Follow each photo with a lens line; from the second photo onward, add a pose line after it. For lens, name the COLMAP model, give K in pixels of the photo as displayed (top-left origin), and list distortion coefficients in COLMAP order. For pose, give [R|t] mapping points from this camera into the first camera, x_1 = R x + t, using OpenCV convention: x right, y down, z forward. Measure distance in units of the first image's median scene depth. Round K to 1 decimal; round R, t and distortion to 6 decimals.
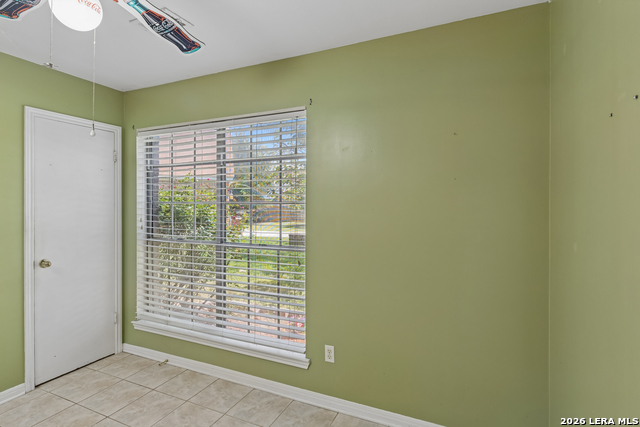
lens RADIAL K [[327.1, 0, 320.2], [0, 327.1, 208.5], [0, 0, 1]] dist [0.000091, -0.000294]
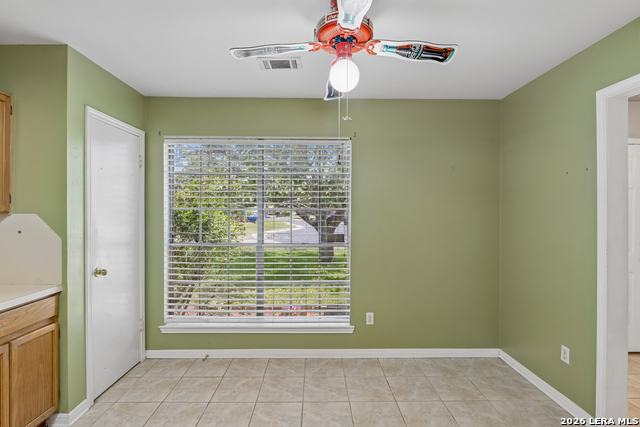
lens RADIAL K [[317.1, 0, 320.0], [0, 317.1, 213.5], [0, 0, 1]] dist [0.000349, 0.000006]
pose [[0.904908, -0.001597, 0.425604, -0.655000], [0.001514, 0.999999, 0.000535, -0.002041], [-0.425604, 0.000160, 0.904909, -0.113390]]
